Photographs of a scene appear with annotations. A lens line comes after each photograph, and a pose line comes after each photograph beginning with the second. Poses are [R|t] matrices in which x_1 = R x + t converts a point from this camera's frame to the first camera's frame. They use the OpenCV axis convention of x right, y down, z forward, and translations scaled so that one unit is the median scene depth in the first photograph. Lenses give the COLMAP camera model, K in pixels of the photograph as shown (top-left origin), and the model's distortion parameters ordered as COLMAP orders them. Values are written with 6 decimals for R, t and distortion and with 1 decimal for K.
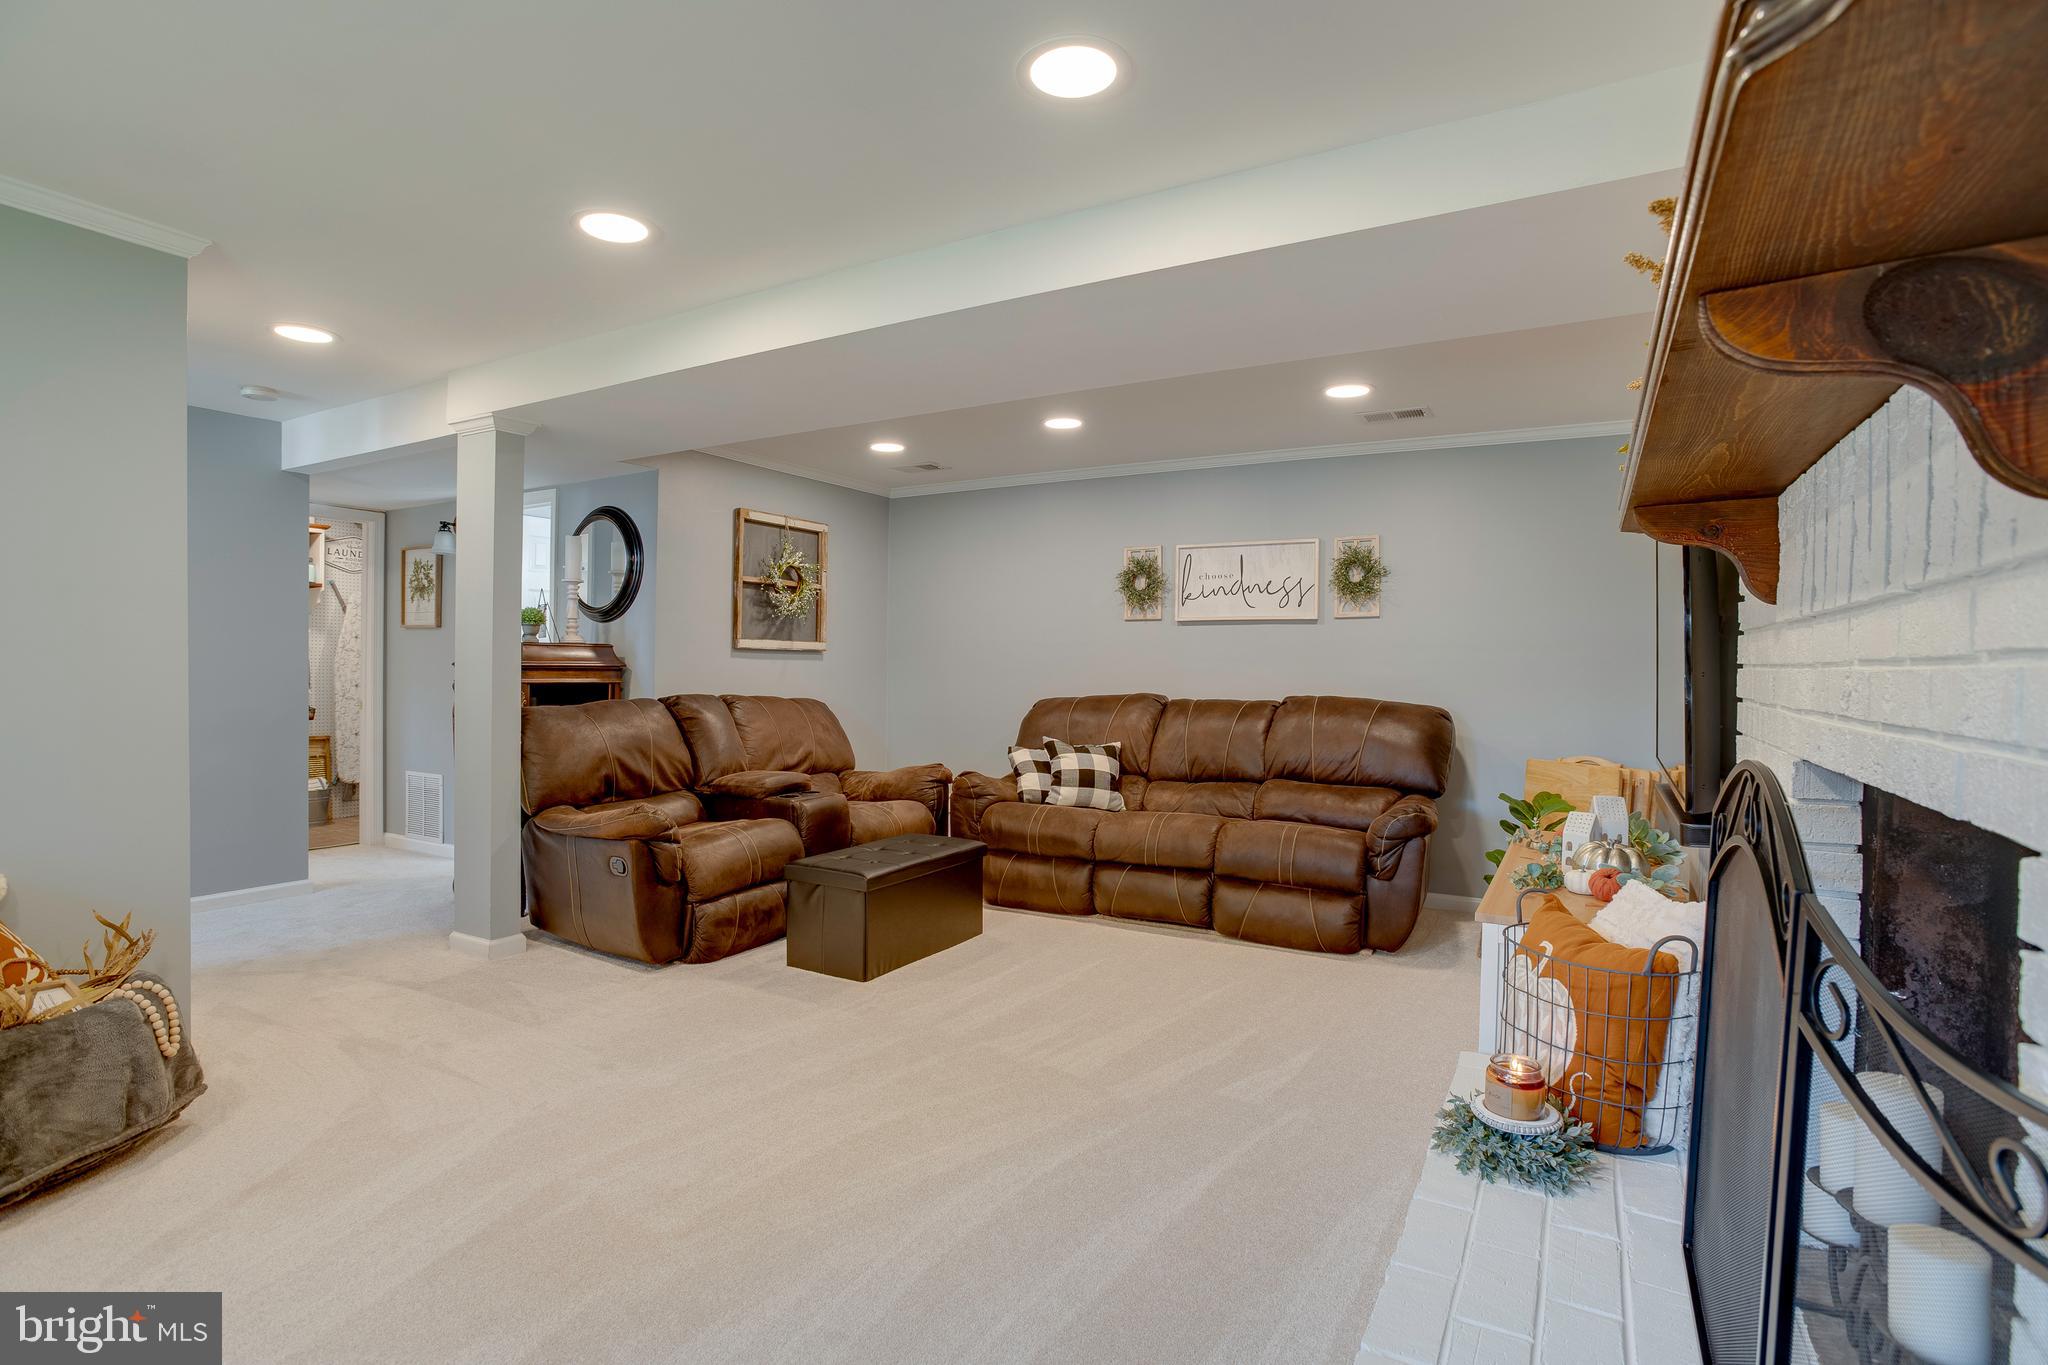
lens RADIAL K [[986.8, 0, 1023.8], [0, 986.8, 681.6], [0, 0, 1]] dist [0.000222, 0.000126]
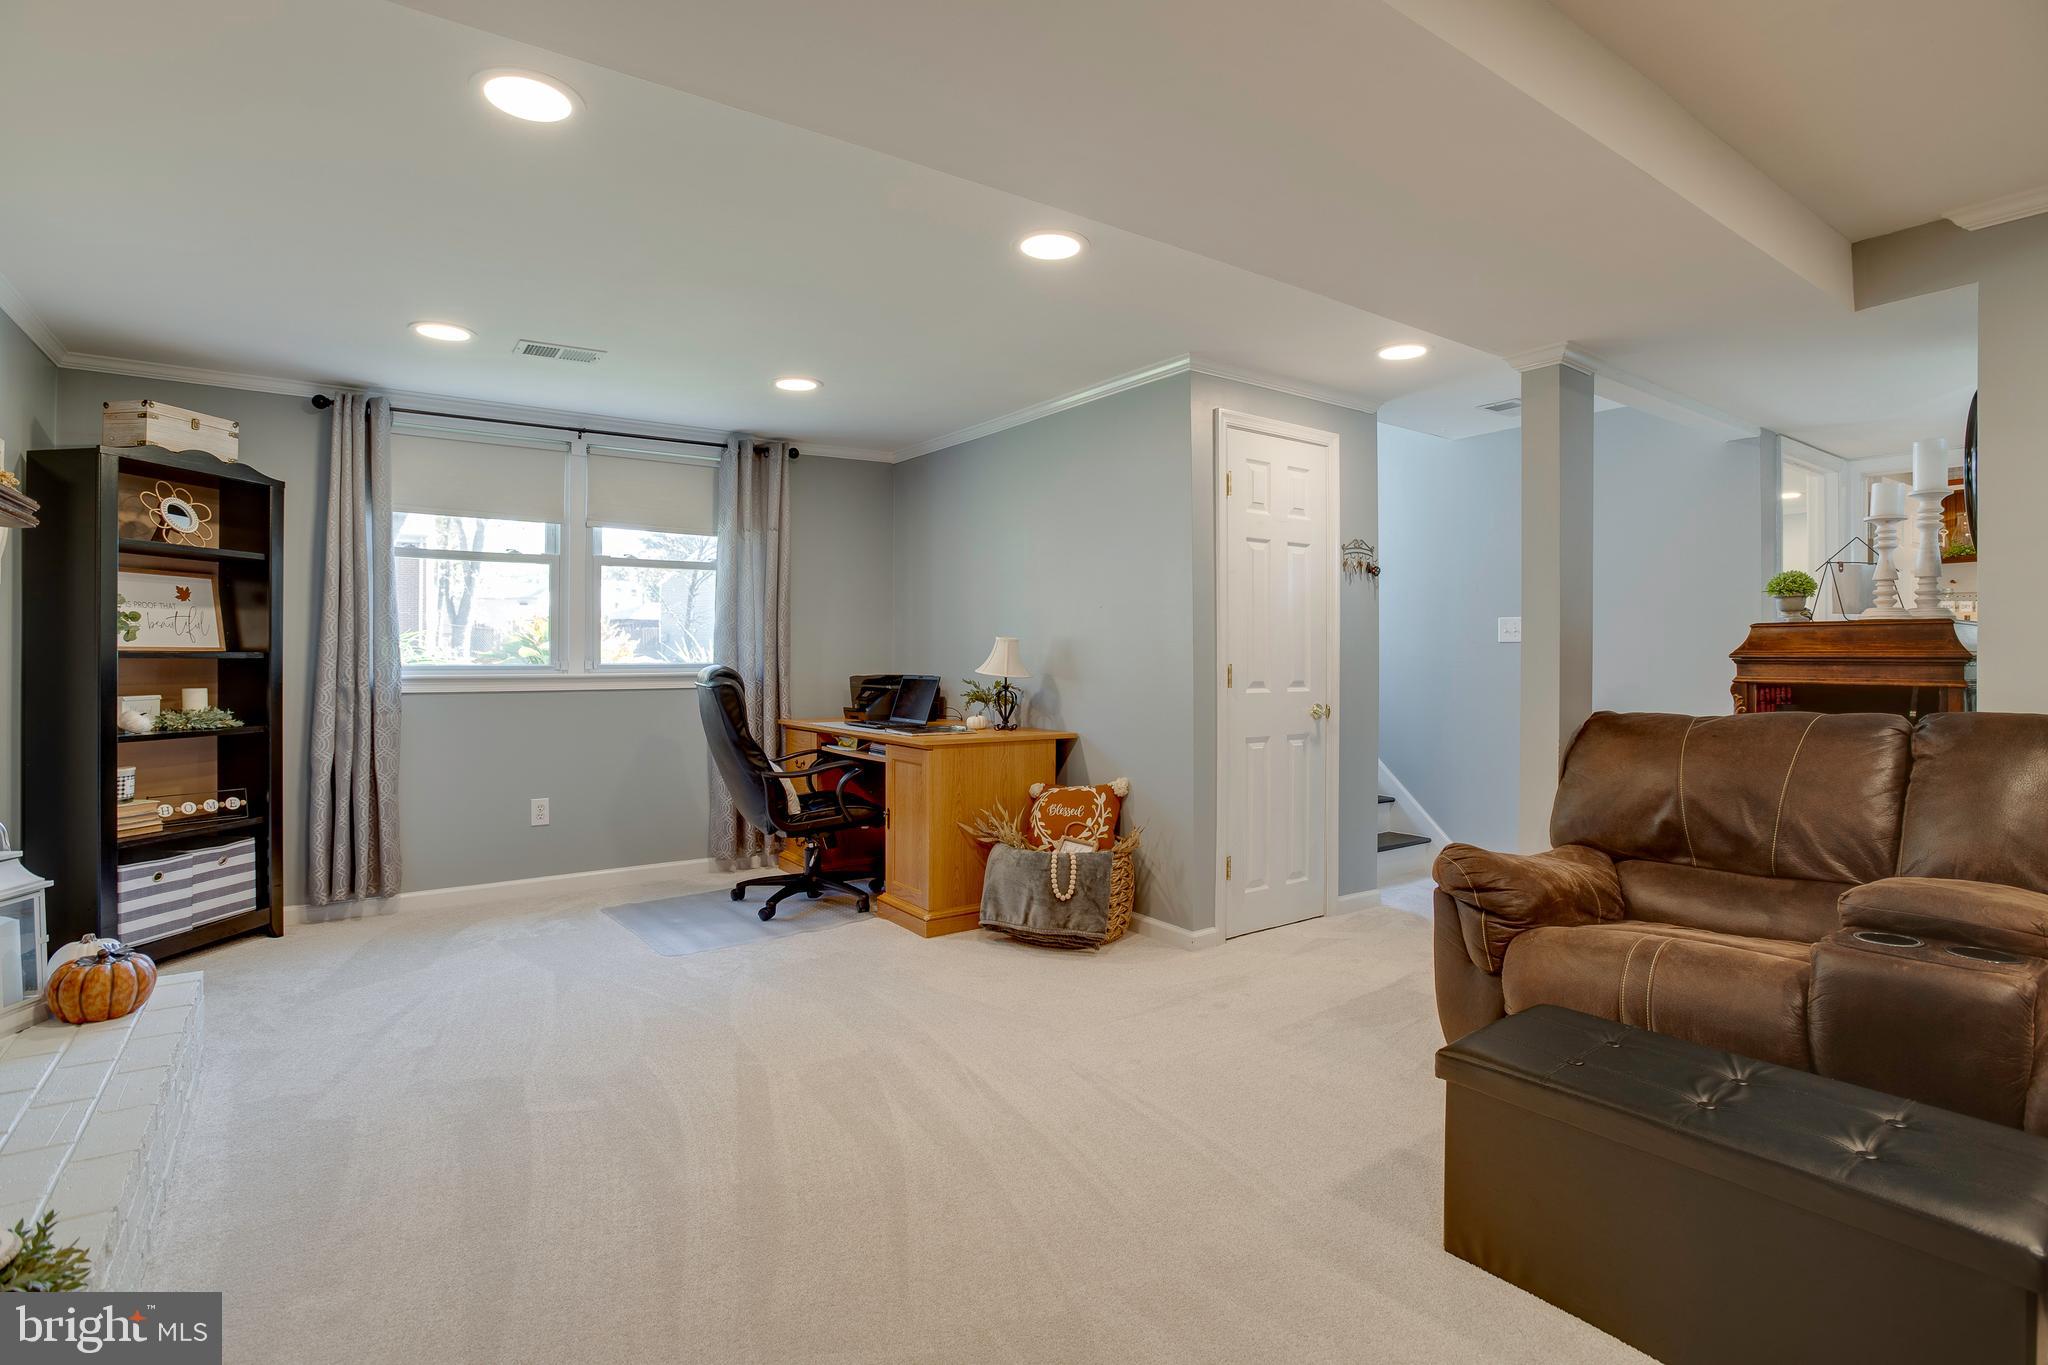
lens RADIAL K [[986.8, 0, 1025.4], [0, 986.8, 673.7], [0, 0, 1]] dist [0.000222, 0.000126]
pose [[-0.421561, 0.000065, -0.906800, 0.342236], [-0.009628, 0.999943, 0.004547, -0.003391], [0.906749, 0.010648, -0.421536, 0.837788]]
